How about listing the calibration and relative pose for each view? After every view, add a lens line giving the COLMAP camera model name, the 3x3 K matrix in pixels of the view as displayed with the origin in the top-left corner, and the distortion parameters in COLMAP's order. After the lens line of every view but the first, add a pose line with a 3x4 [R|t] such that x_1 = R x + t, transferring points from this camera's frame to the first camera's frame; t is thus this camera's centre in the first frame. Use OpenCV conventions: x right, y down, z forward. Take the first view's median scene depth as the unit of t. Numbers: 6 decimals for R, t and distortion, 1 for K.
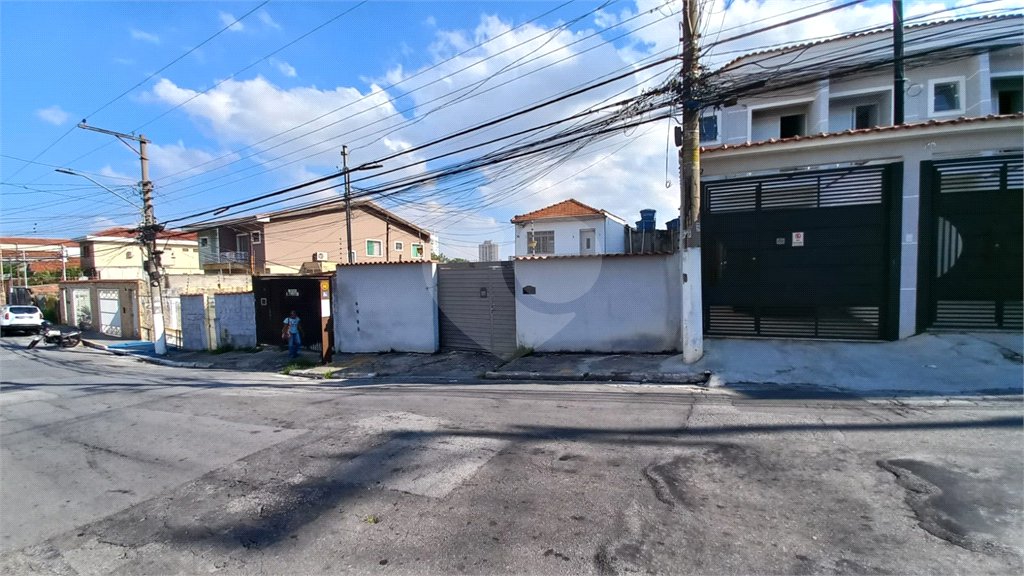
lens RADIAL K [[408.5, 0, 527.4], [0, 408.5, 292.0], [0, 0, 1]] dist [-0.001301, -0.000057]
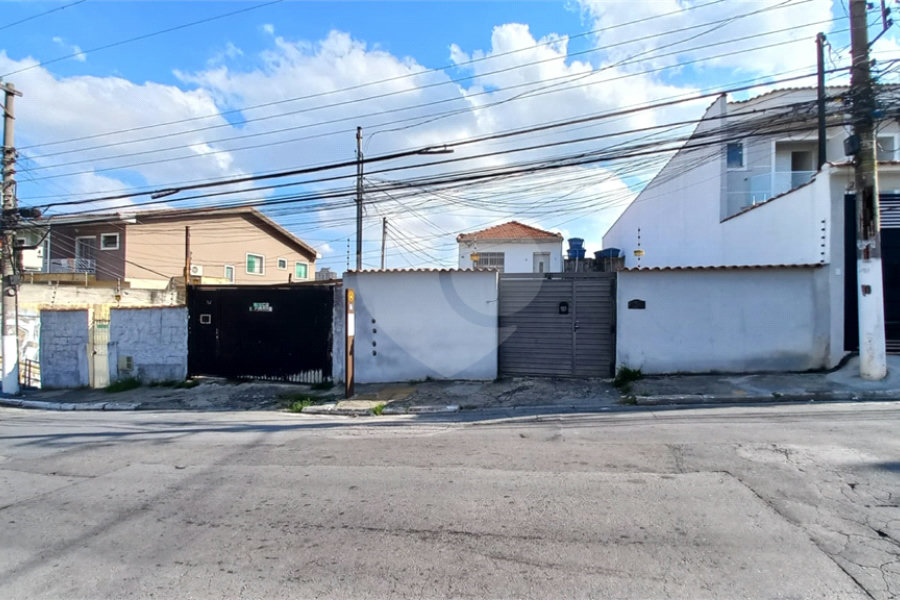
lens RADIAL K [[431.0, 0, 467.5], [0, 431.0, 298.8], [0, 0, 1]] dist [-0.001064, -0.000773]
pose [[0.971479, 0.029670, 0.235262, -0.353128], [-0.014431, 0.997700, -0.066234, 0.031172], [-0.236686, 0.060950, 0.969673, 0.111111]]
